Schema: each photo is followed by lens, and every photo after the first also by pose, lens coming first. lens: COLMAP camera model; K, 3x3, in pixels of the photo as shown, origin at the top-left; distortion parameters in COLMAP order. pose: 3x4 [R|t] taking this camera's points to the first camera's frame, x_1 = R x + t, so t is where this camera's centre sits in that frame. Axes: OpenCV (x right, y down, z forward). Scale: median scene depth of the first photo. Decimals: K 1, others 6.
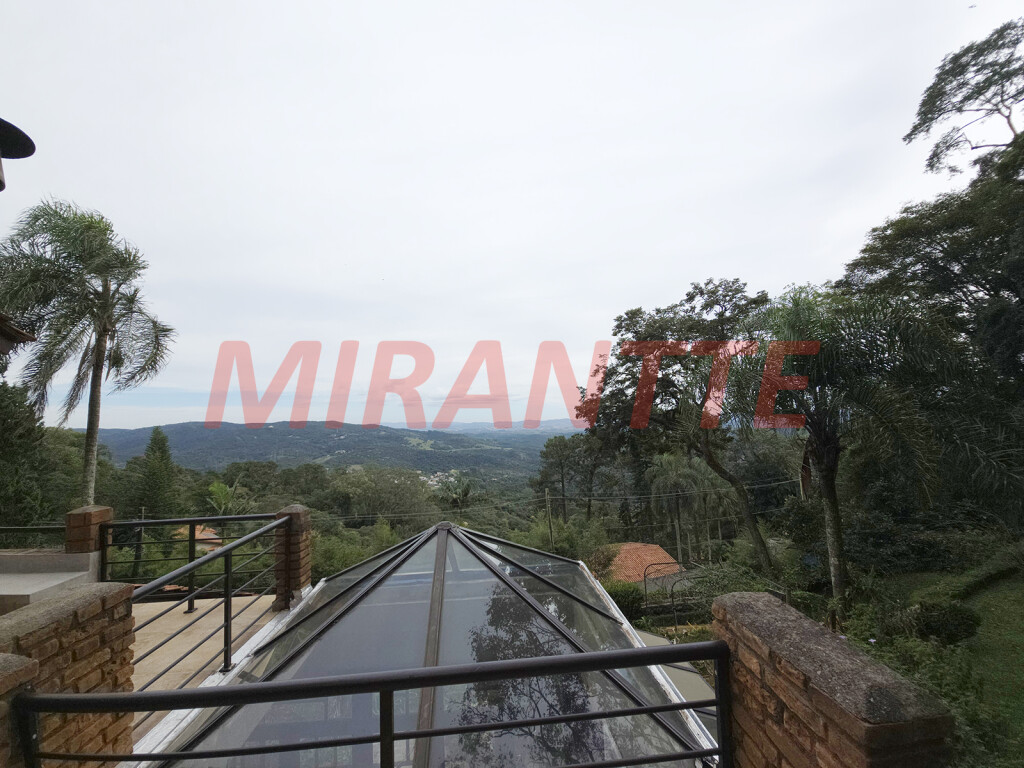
lens RADIAL K [[415.3, 0, 510.8], [0, 415.3, 391.8], [0, 0, 1]] dist [0.002177, -0.005417]
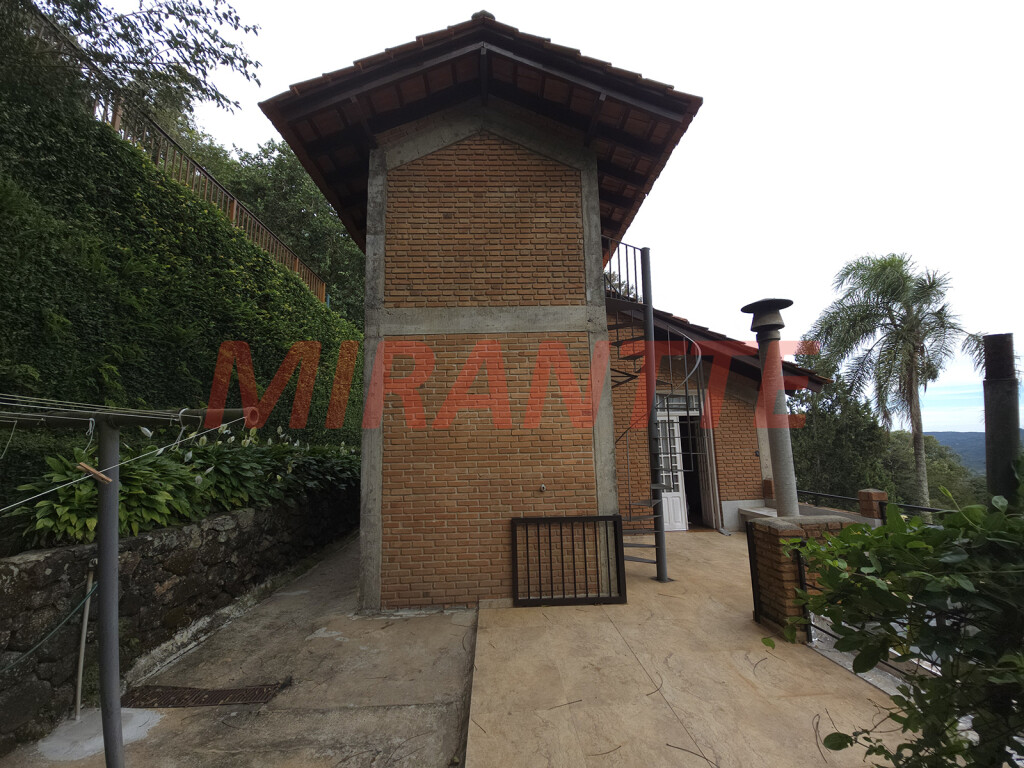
lens RADIAL K [[415.3, 0, 510.8], [0, 415.3, 391.8], [0, 0, 1]] dist [0.002177, -0.005417]
pose [[-0.024822, -0.099219, -0.994756, 0.091265], [0.090208, 0.990781, -0.101073, -0.007210], [0.995614, -0.092244, -0.015643, -0.043470]]
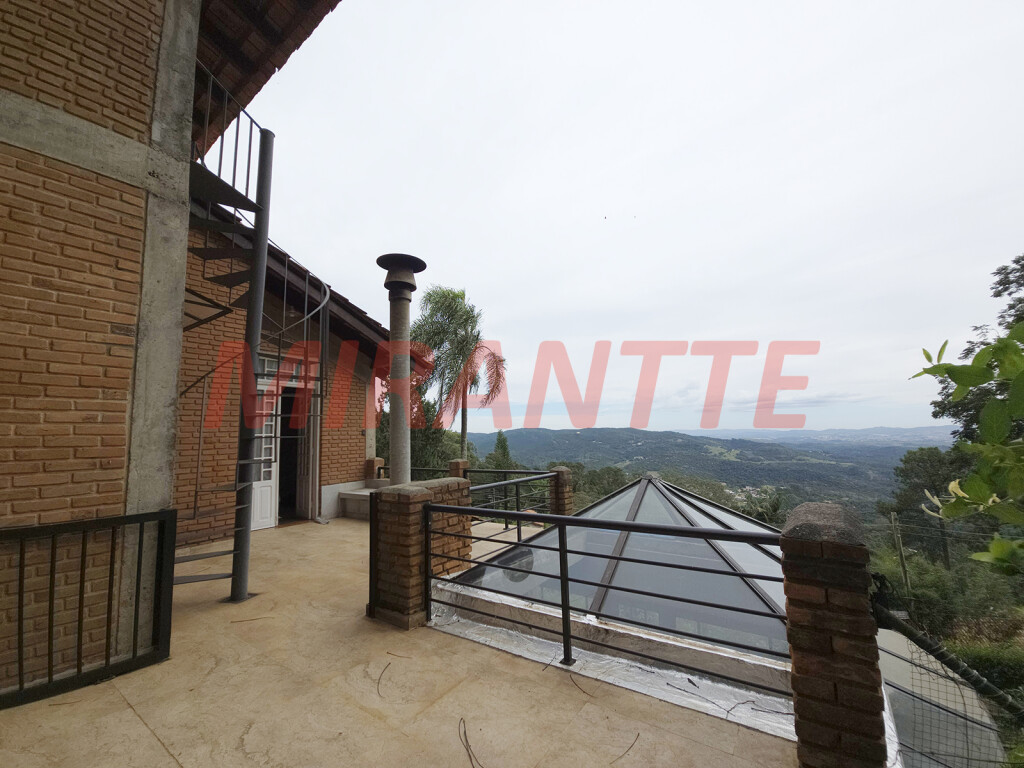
lens RADIAL K [[411.5, 0, 511.8], [0, 411.5, 389.1], [0, 0, 1]] dist [0.019758, -0.013275]
pose [[0.777377, -0.057057, -0.626442, 0.039748], [0.042467, 0.998366, -0.038233, 0.009320], [0.627600, 0.003118, 0.778530, -0.032257]]
